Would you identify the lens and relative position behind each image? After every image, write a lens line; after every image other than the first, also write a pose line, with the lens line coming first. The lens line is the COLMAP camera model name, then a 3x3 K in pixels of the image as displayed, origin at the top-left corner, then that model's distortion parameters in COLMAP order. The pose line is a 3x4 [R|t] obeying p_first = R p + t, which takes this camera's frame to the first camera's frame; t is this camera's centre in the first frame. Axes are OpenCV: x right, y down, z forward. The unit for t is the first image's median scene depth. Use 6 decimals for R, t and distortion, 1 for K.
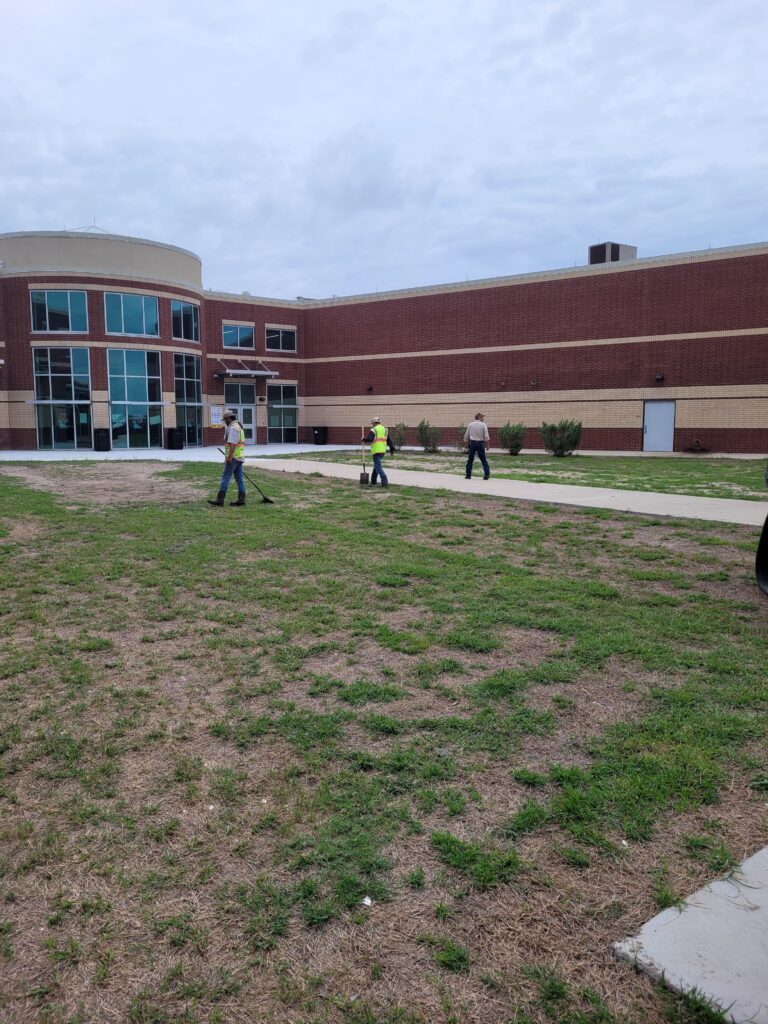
lens RADIAL K [[799.9, 0, 386.4], [0, 799.9, 507.4], [0, 0, 1]] dist [0.068838, -0.048395]
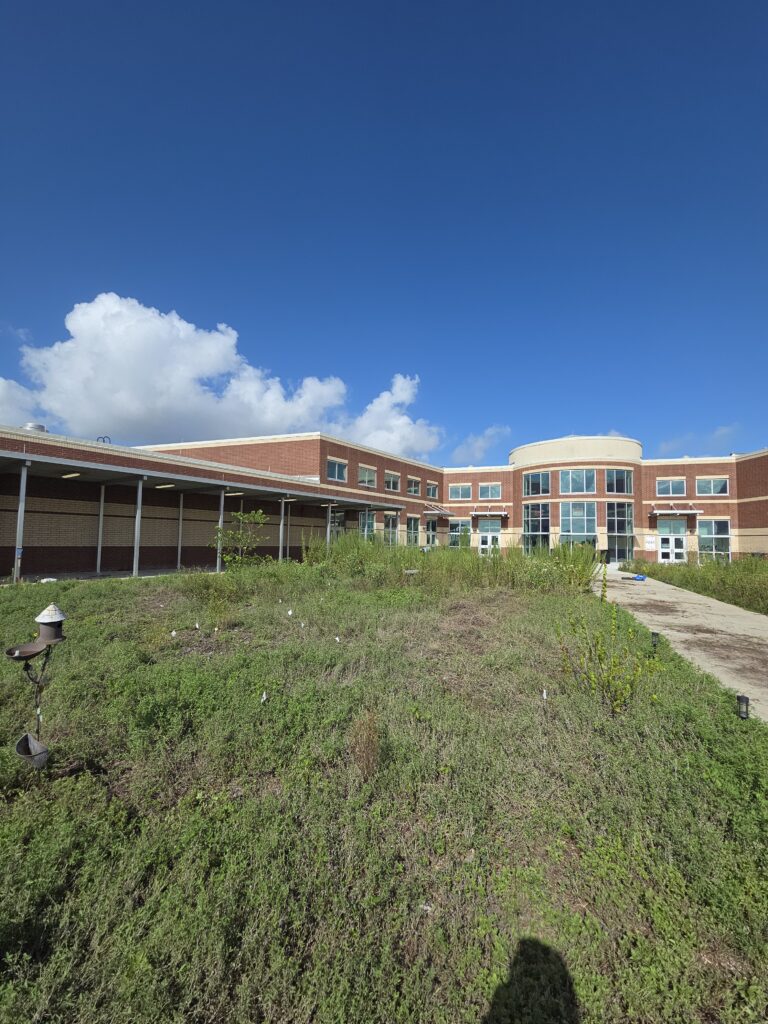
lens RADIAL K [[425.8, 0, 379.4], [0, 425.8, 516.1], [0, 0, 1]] dist [0.019506, -0.001413]
pose [[0.552228, -0.037478, -0.832850, 0.182837], [-0.108353, 0.987289, -0.116272, -0.019727], [0.826622, 0.154451, 0.541148, 0.184997]]
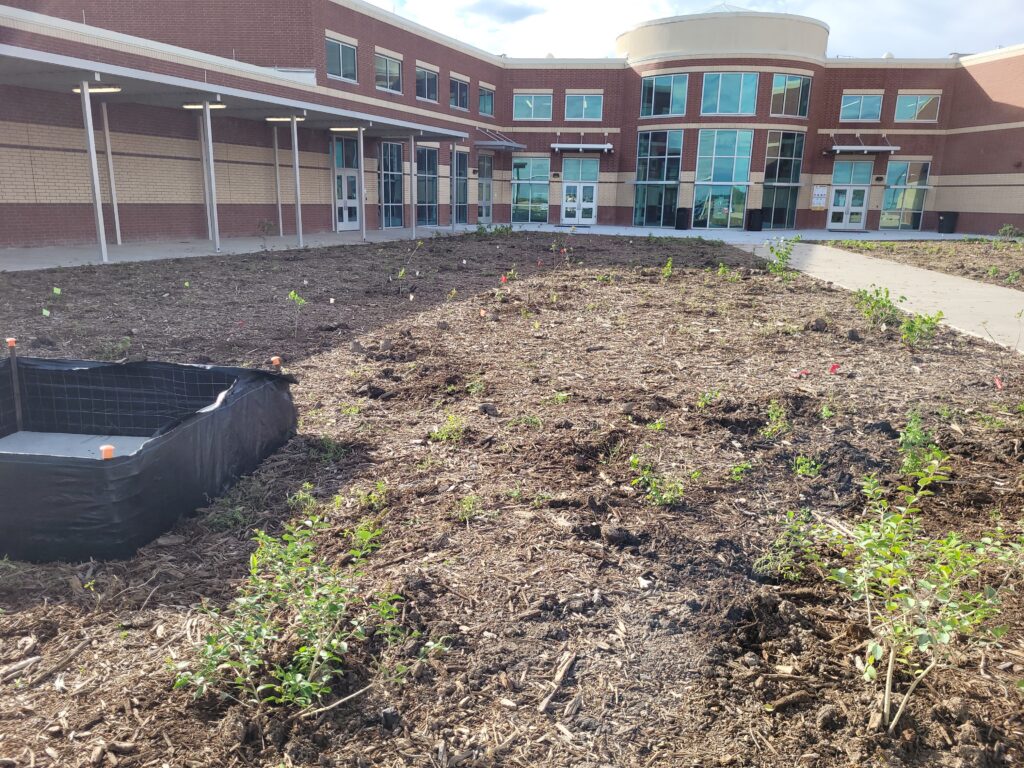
lens RADIAL K [[799.9, 0, 505.7], [0, 799.9, 393.0], [0, 0, 1]] dist [0.068838, -0.048395]
pose [[0.734253, 0.178847, -0.654894, 0.200524], [-0.096455, 0.982371, 0.160136, -0.004916], [0.671989, -0.054412, 0.738559, 0.039446]]
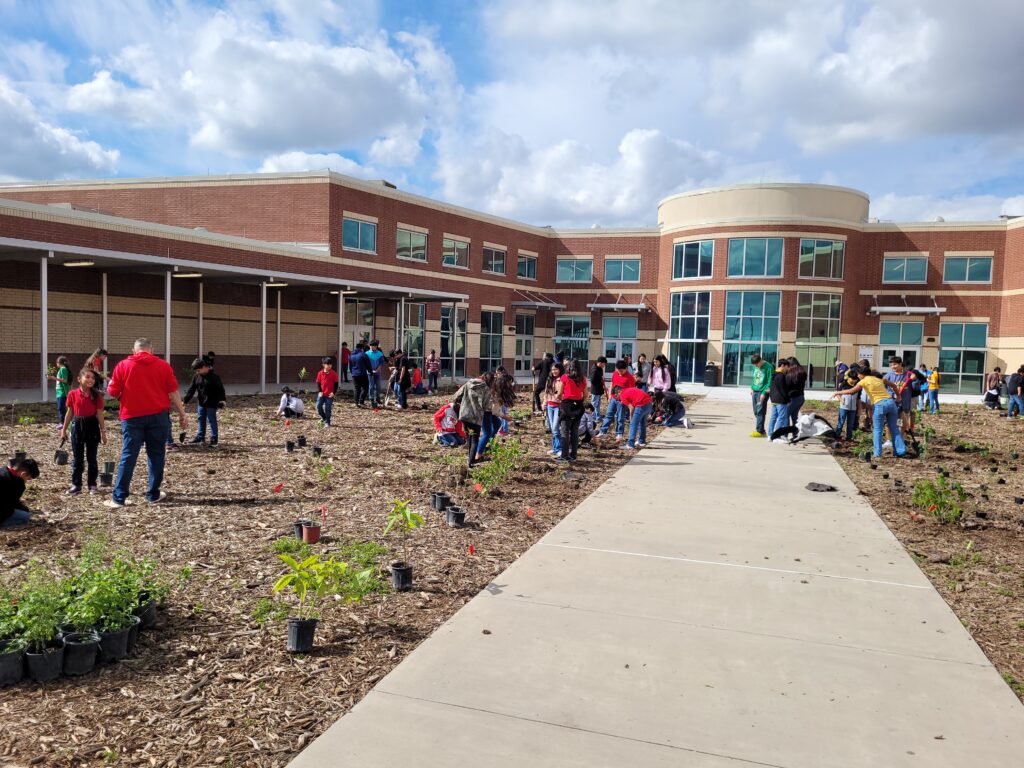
lens RADIAL K [[799.9, 0, 509.3], [0, 799.9, 391.0], [0, 0, 1]] dist [0.068838, -0.048395]
pose [[0.574975, 0.064370, -0.815635, 0.338931], [-0.122498, 0.992436, -0.008031, -0.020821], [0.808948, 0.104531, 0.578512, 0.158245]]
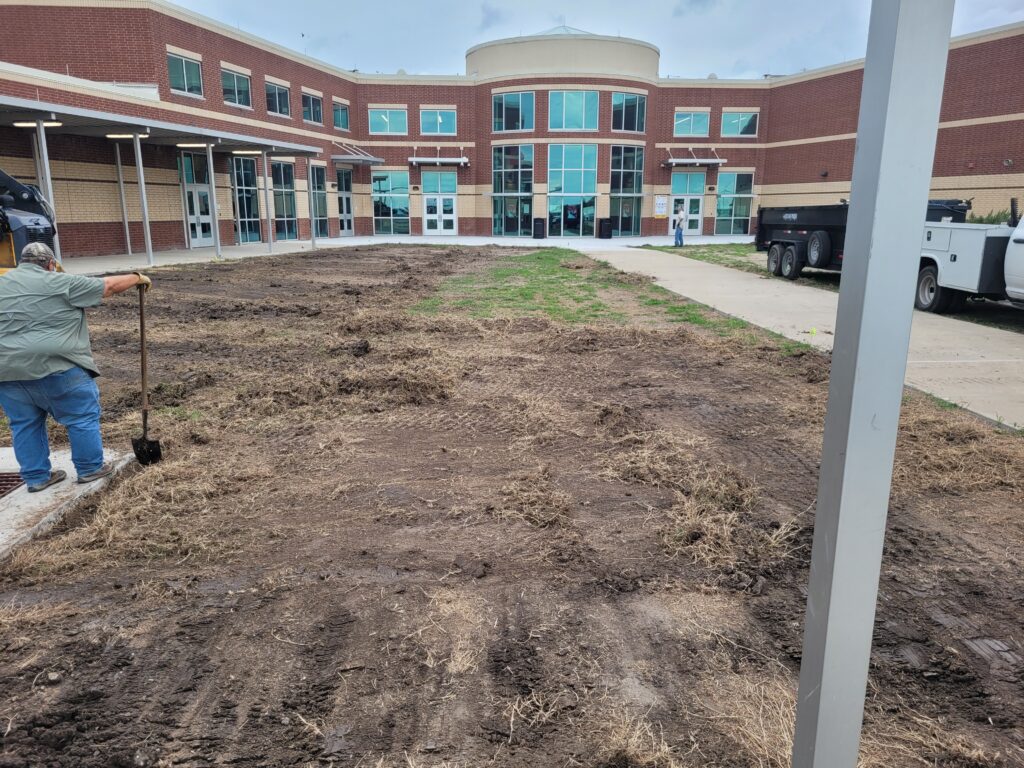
lens RADIAL K [[799.9, 0, 514.3], [0, 799.9, 394.3], [0, 0, 1]] dist [0.068838, -0.048395]
pose [[0.838106, 0.127064, -0.530502, 0.226181], [-0.063994, 0.988680, 0.135705, -0.004591], [0.541741, -0.079786, 0.836750, 0.025180]]
